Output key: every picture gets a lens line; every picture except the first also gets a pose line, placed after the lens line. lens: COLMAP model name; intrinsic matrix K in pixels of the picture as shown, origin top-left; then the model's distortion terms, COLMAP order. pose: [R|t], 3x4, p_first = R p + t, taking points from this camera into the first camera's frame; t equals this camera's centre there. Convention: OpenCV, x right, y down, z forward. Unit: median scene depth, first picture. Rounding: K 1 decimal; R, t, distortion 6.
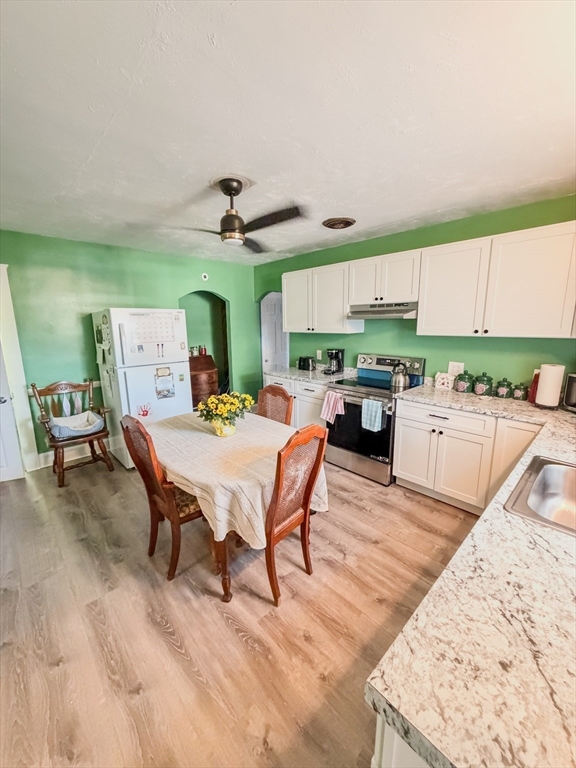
lens RADIAL K [[308.2, 0, 287.1], [0, 308.2, 383.8], [0, 0, 1]] dist [0.002007, 0.000189]
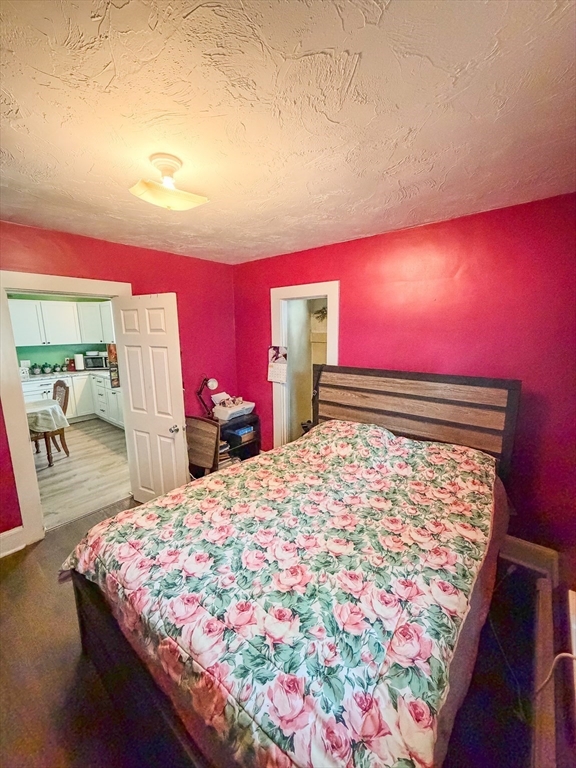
lens RADIAL K [[308.2, 0, 288.1], [0, 308.2, 383.0], [0, 0, 1]] dist [0.002007, 0.000189]
pose [[-0.120734, -0.160657, 0.979598, -1.362687], [0.207990, 0.960819, 0.183212, 0.044952], [-0.970651, 0.225867, -0.082589, -0.323230]]
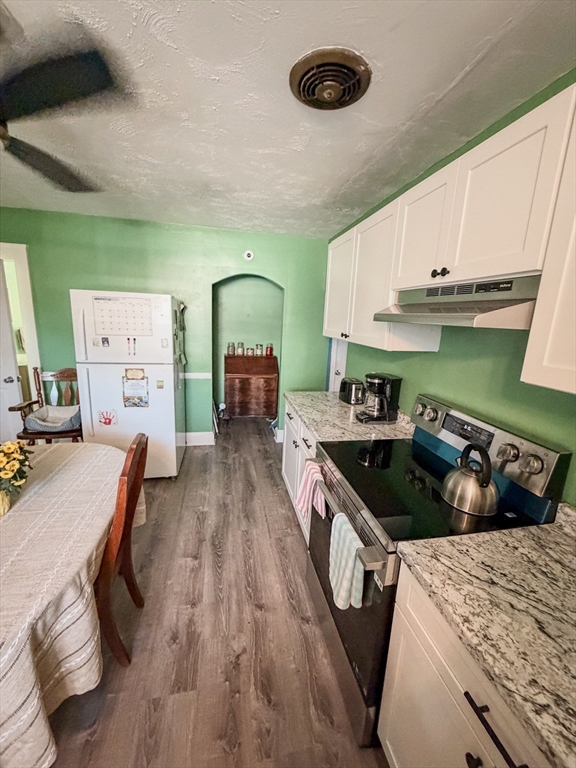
lens RADIAL K [[308.2, 0, 287.0], [0, 308.2, 382.3], [0, 0, 1]] dist [0.002007, 0.000189]
pose [[0.846427, 0.160302, -0.507804, 0.342341], [-0.155971, 0.986423, 0.051412, -0.124165], [0.509151, 0.035686, 0.859937, 0.550758]]
